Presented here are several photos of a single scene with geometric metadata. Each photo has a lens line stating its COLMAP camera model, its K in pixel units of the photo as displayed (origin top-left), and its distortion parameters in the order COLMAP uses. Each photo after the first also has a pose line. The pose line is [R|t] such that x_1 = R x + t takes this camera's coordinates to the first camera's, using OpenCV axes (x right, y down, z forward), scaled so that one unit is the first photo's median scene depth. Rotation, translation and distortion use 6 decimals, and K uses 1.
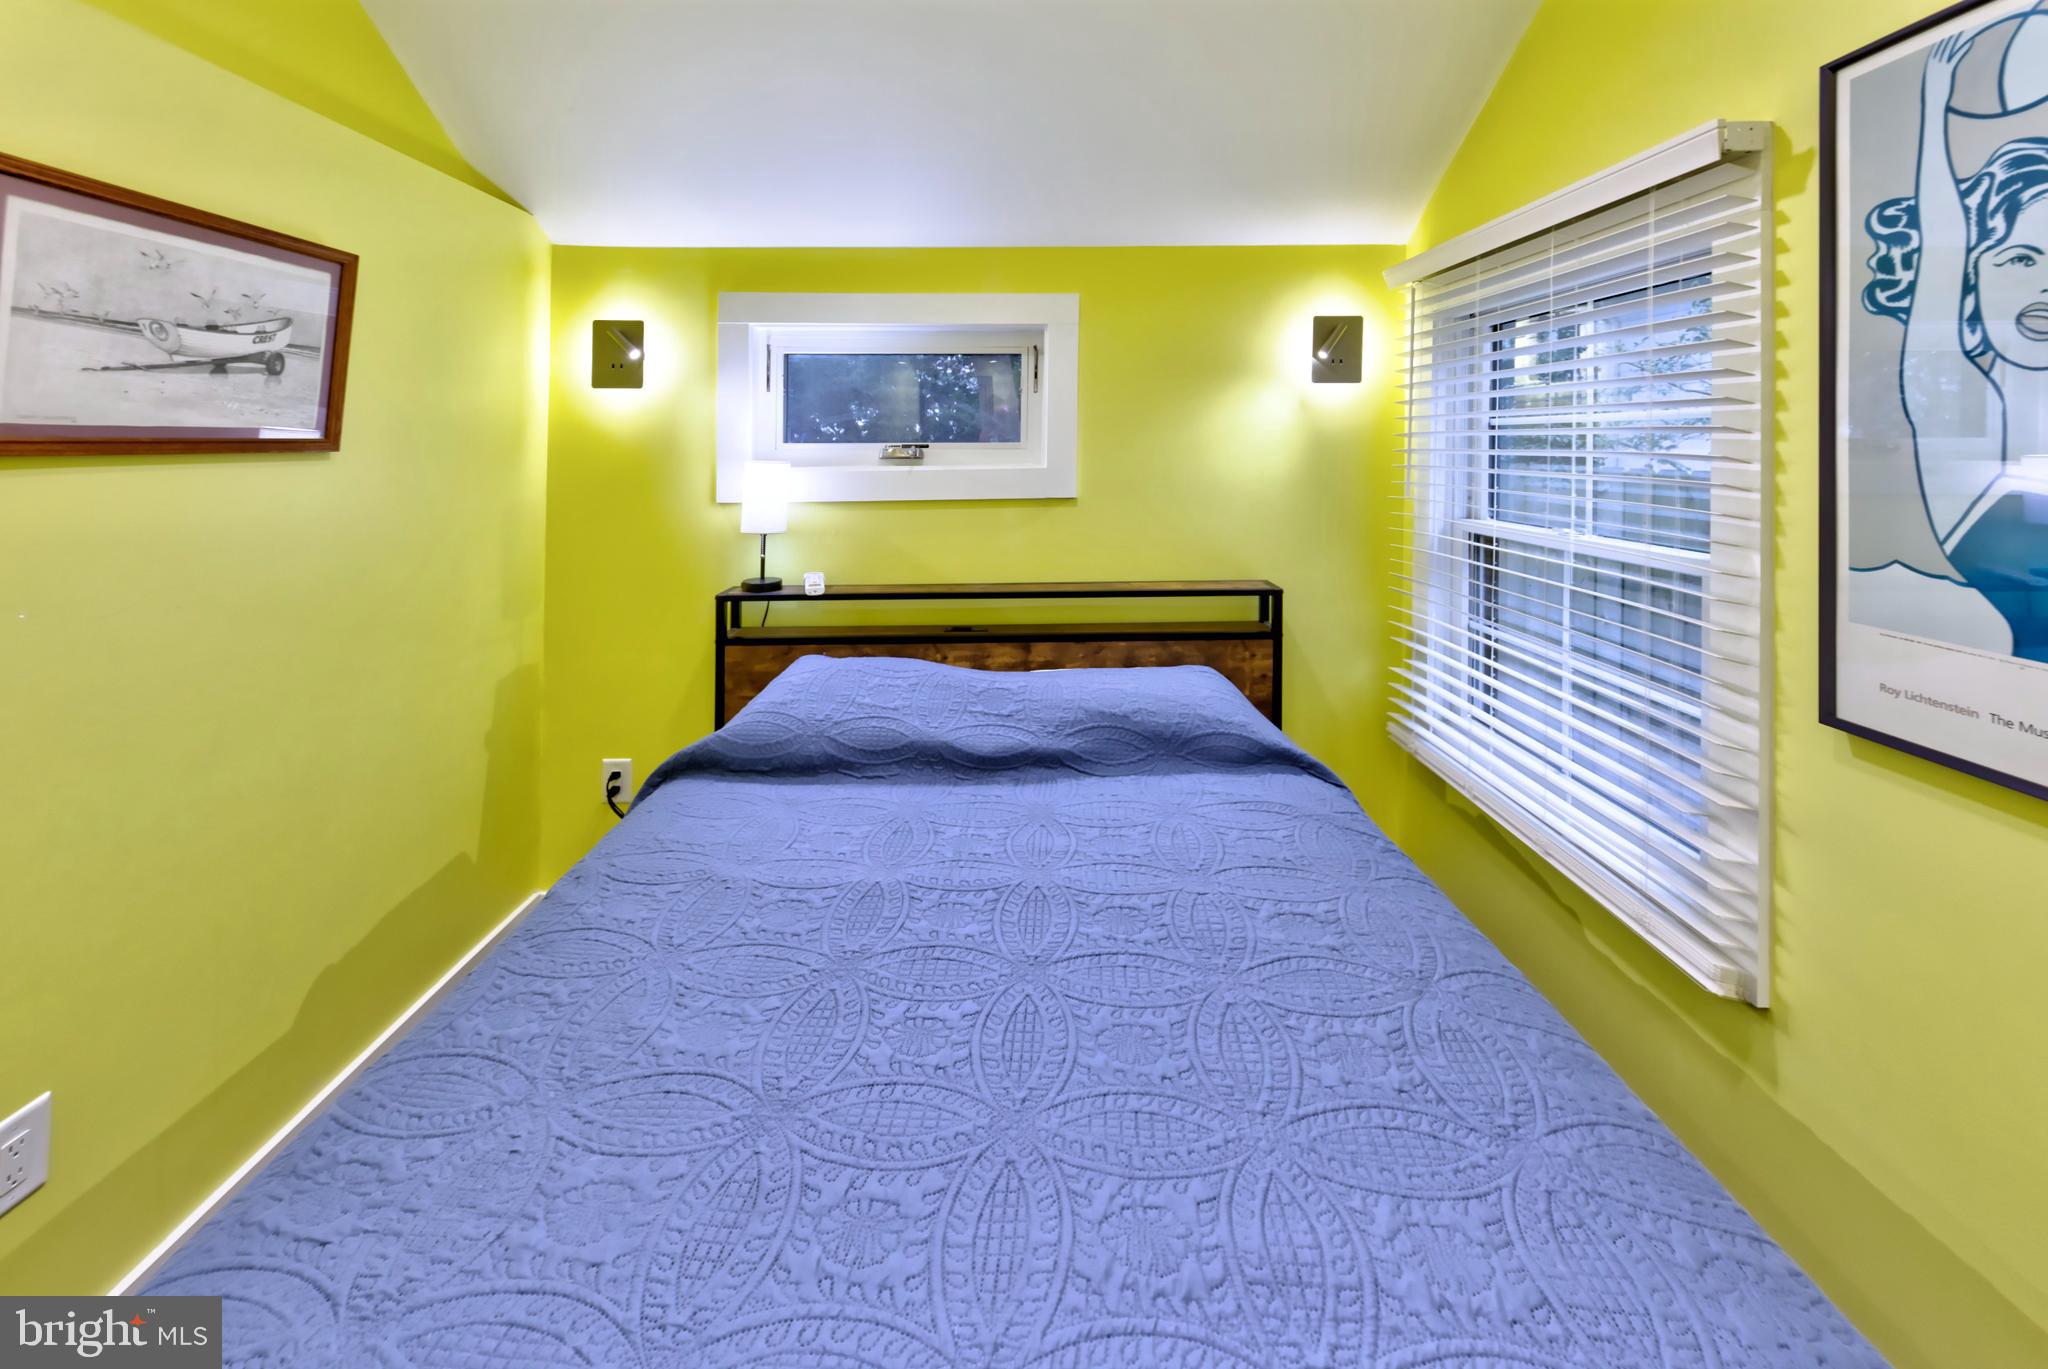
lens RADIAL K [[801.2, 0, 1023.0], [0, 801.2, 449.0], [0, 0, 1]] dist [0.001153, -0.000081]
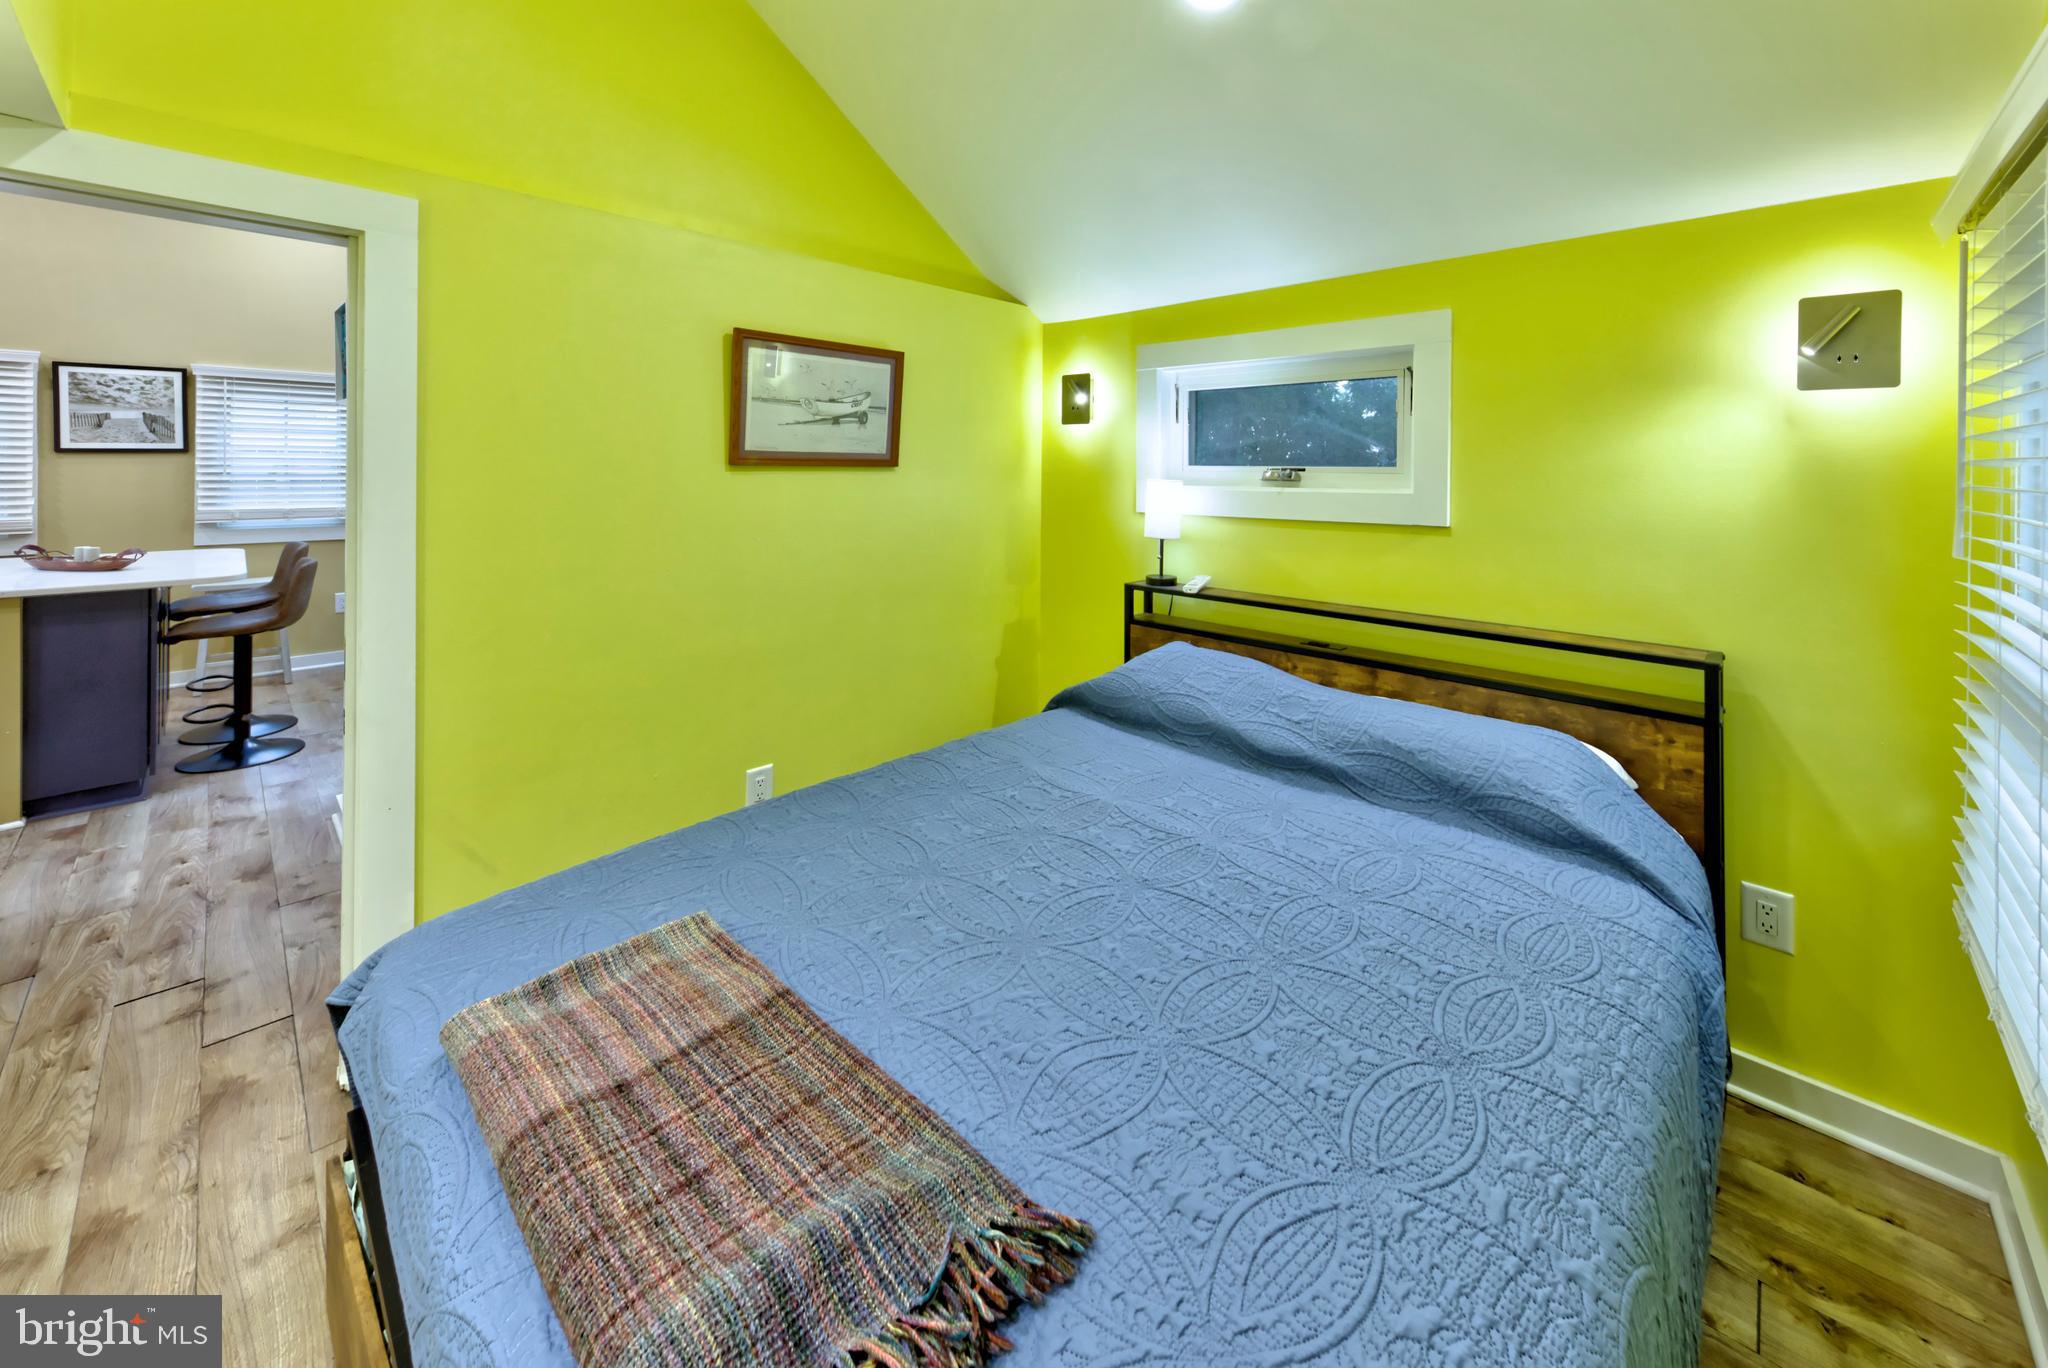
lens RADIAL K [[771.2, 0, 1020.6], [0, 771.2, 470.6], [0, 0, 1]] dist [0.001761, 0.000330]
pose [[0.706237, 0.016200, -0.707790, 0.368785], [-0.018933, 0.999813, 0.003993, 0.000420], [0.707722, 0.010581, 0.706412, 0.007902]]
